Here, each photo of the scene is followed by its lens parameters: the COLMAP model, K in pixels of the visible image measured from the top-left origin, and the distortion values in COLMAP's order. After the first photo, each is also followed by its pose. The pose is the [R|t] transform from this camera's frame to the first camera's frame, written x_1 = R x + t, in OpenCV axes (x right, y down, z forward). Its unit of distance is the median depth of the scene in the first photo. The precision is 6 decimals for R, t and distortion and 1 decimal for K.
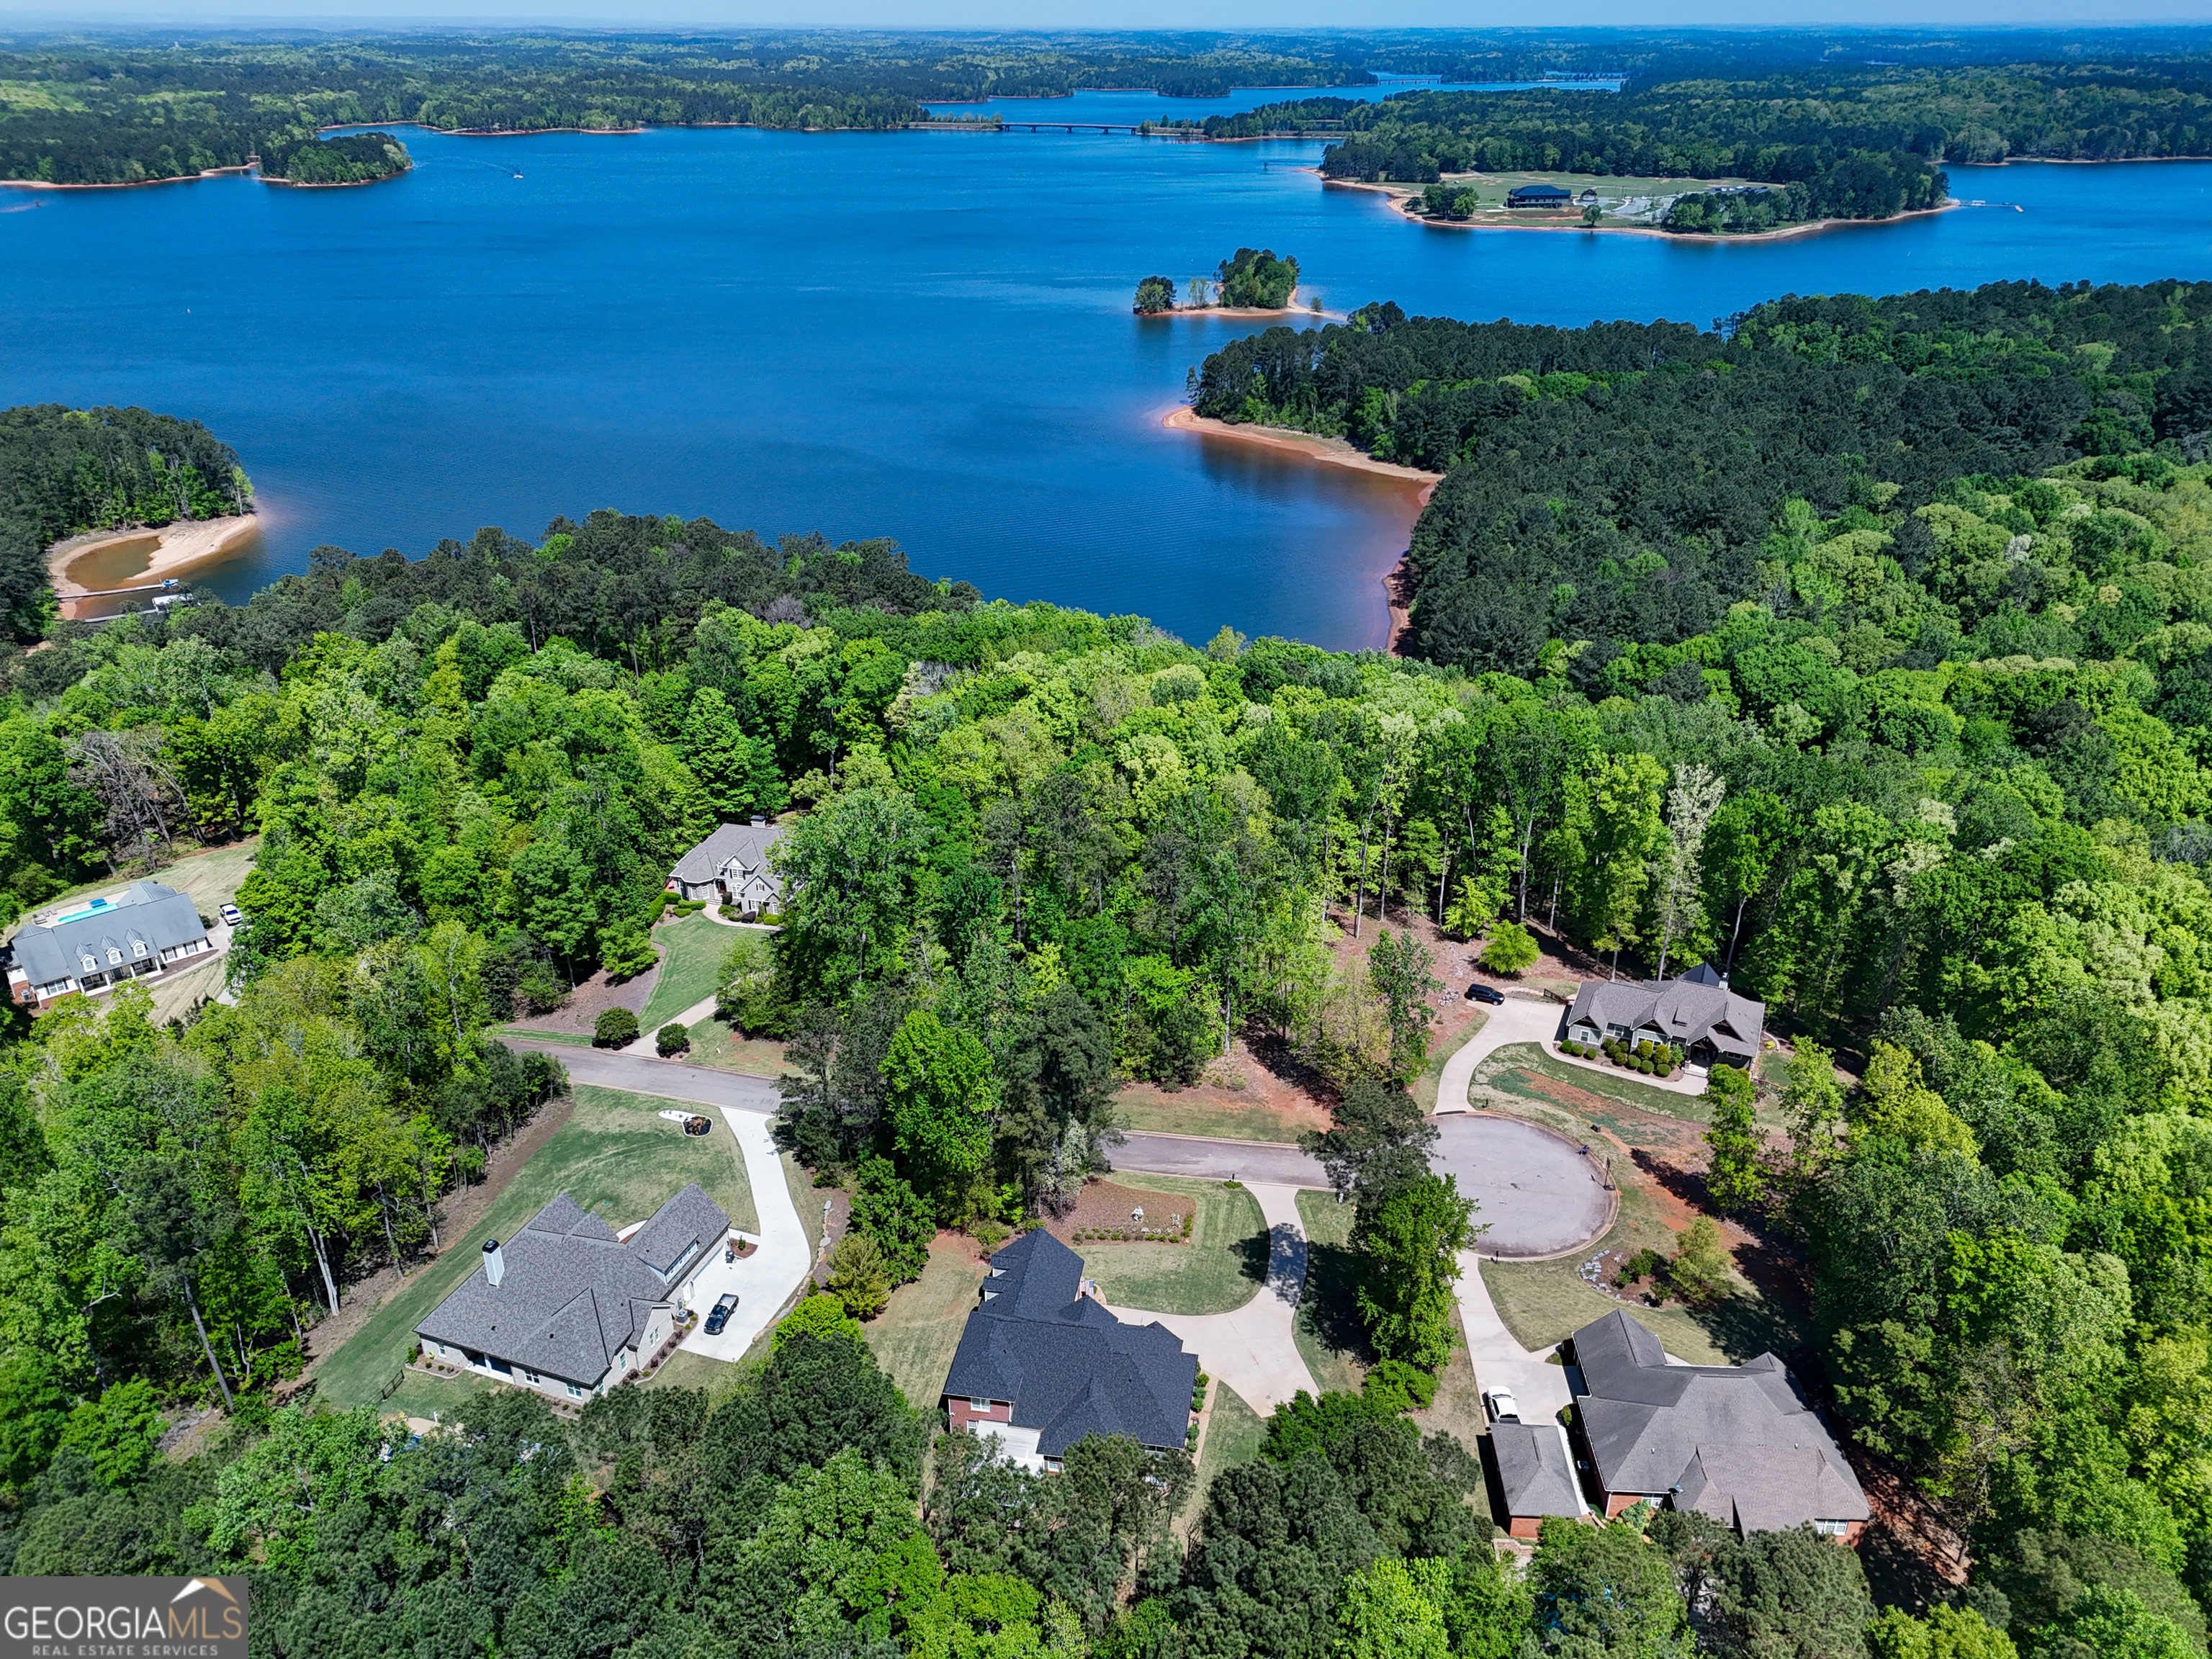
lens RADIAL K [[1588.2, 0, 1097.8], [0, 1588.2, 835.0], [0, 0, 1]] dist [0.052446, -0.052015]
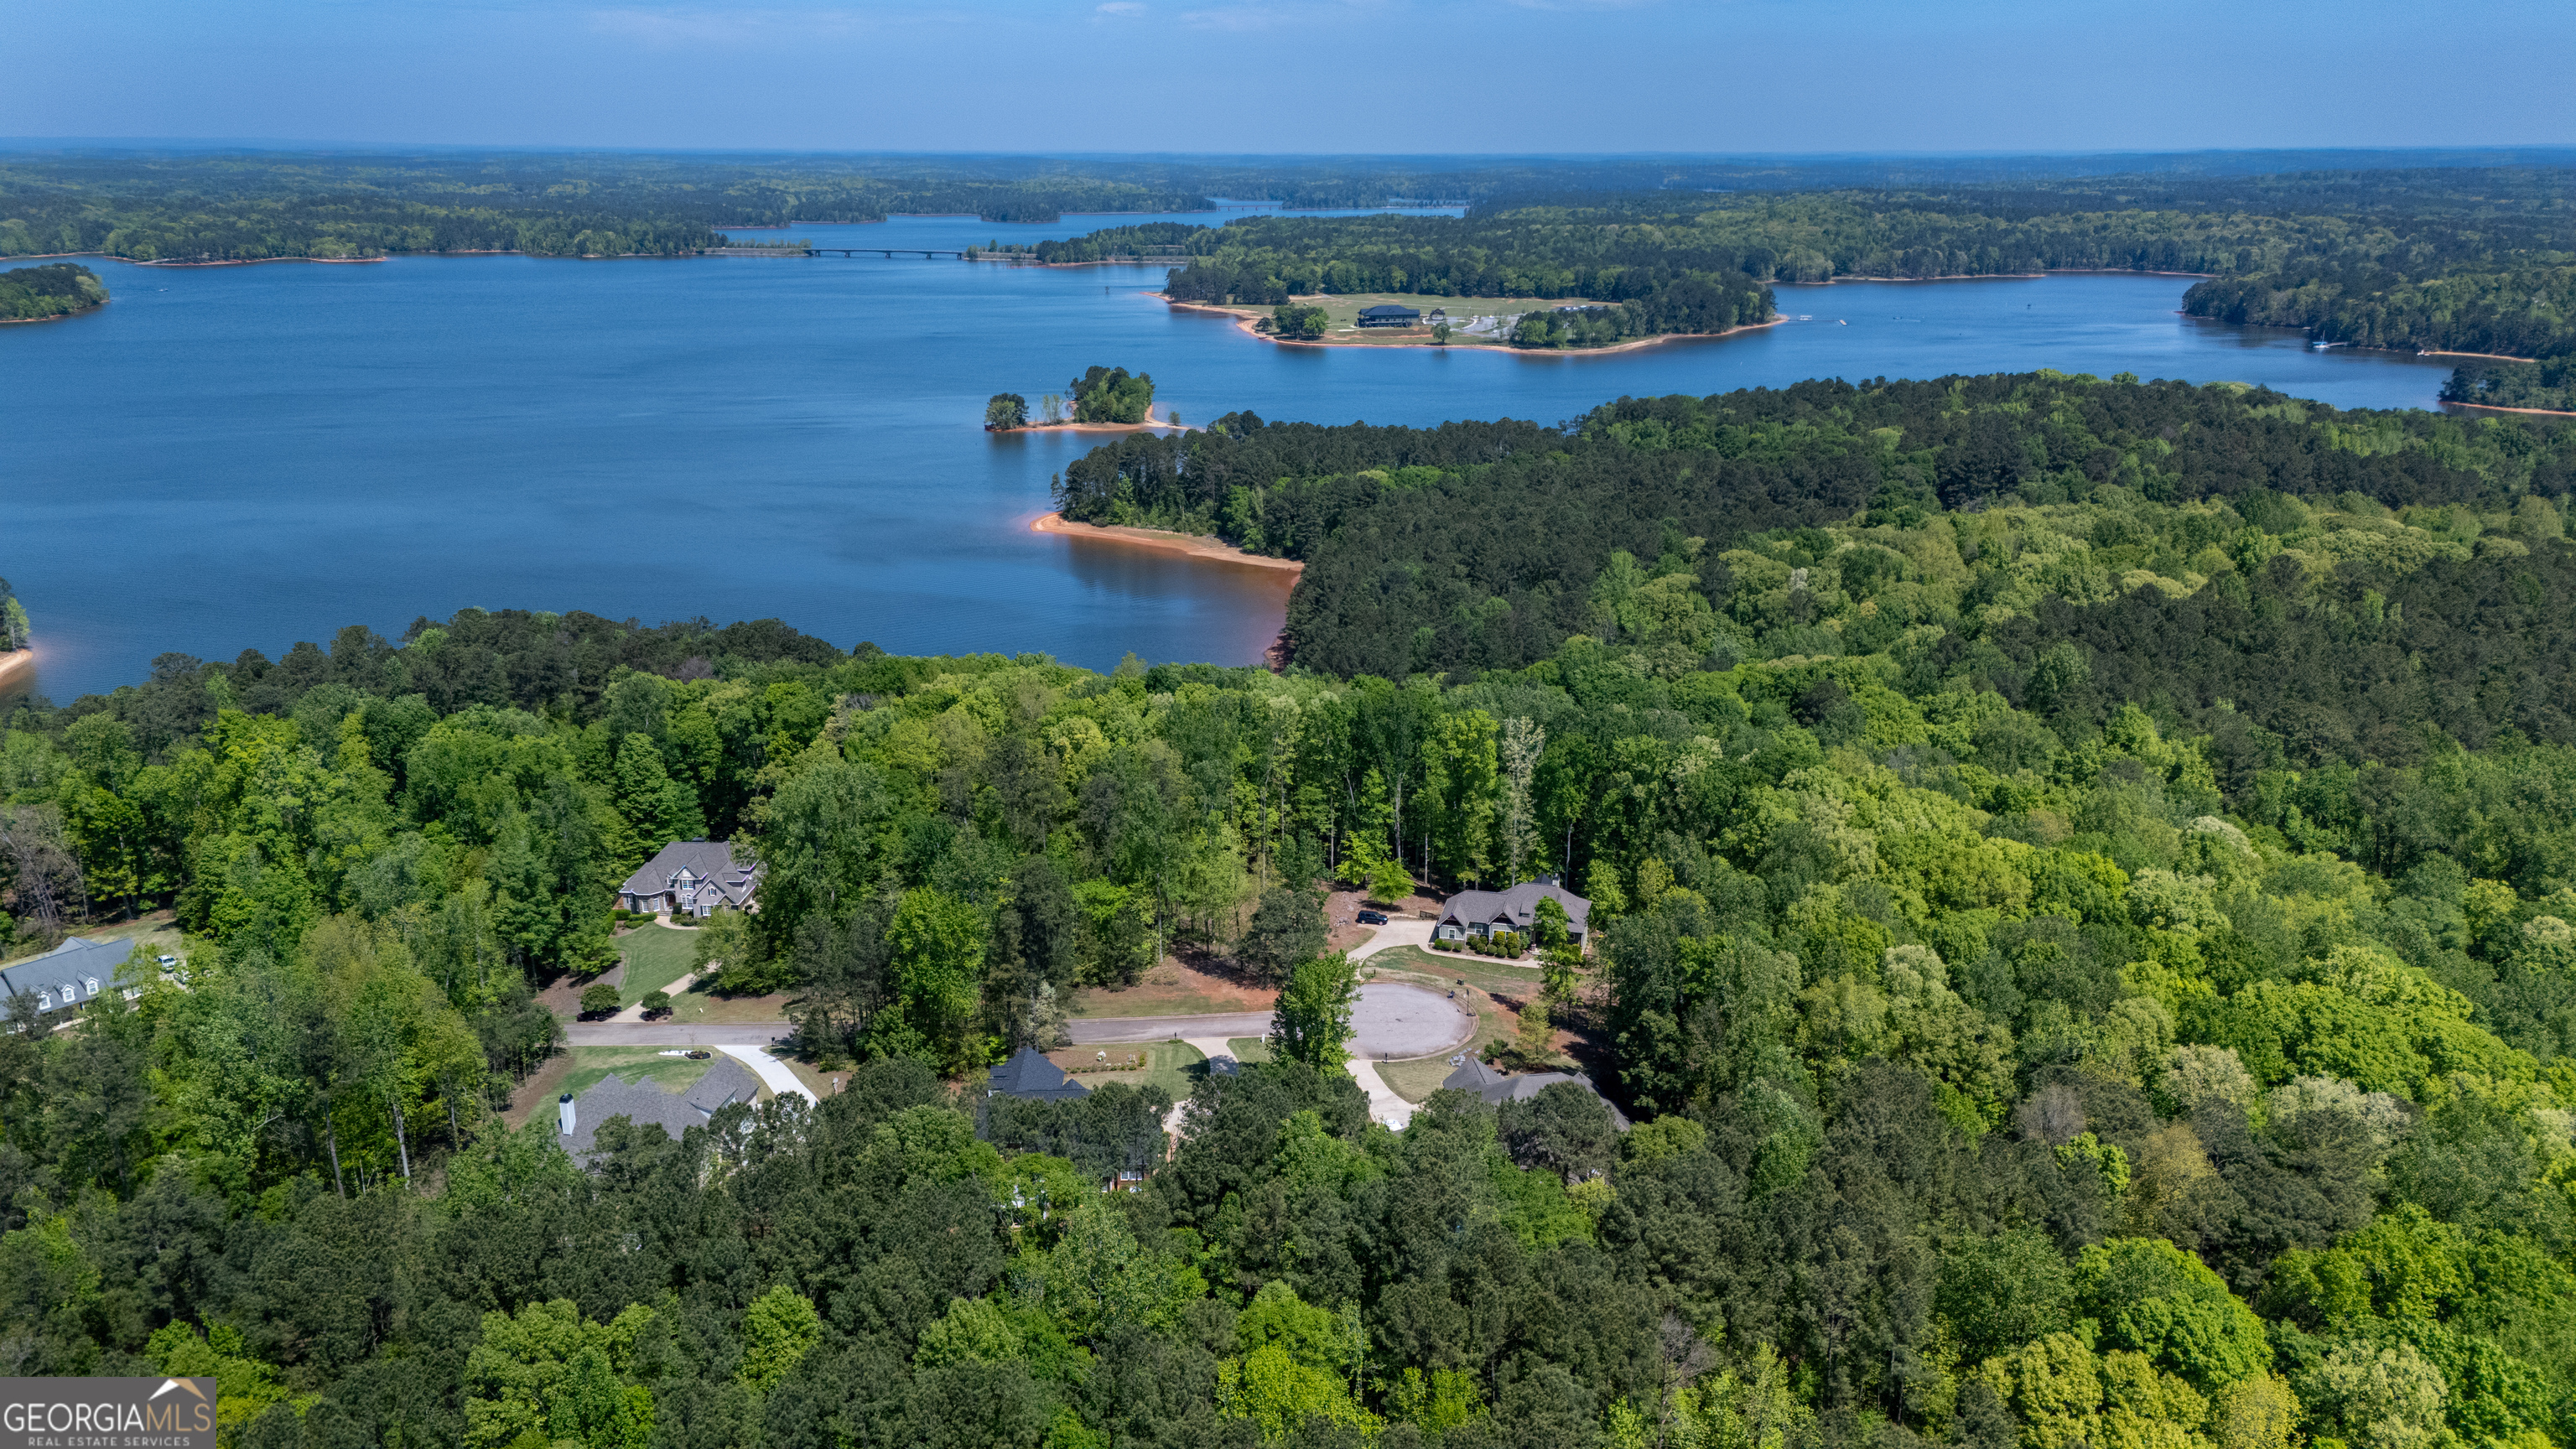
lens RADIAL K [[1905.9, 0, 1289.5], [0, 1905.9, 735.5], [0, 0, 1]] dist [0.050150, -0.065475]
pose [[0.981259, -0.052578, 0.185383, -0.046933], [0.083372, 0.983188, -0.162449, 0.126047], [-0.173725, 0.174860, 0.969146, -0.250500]]
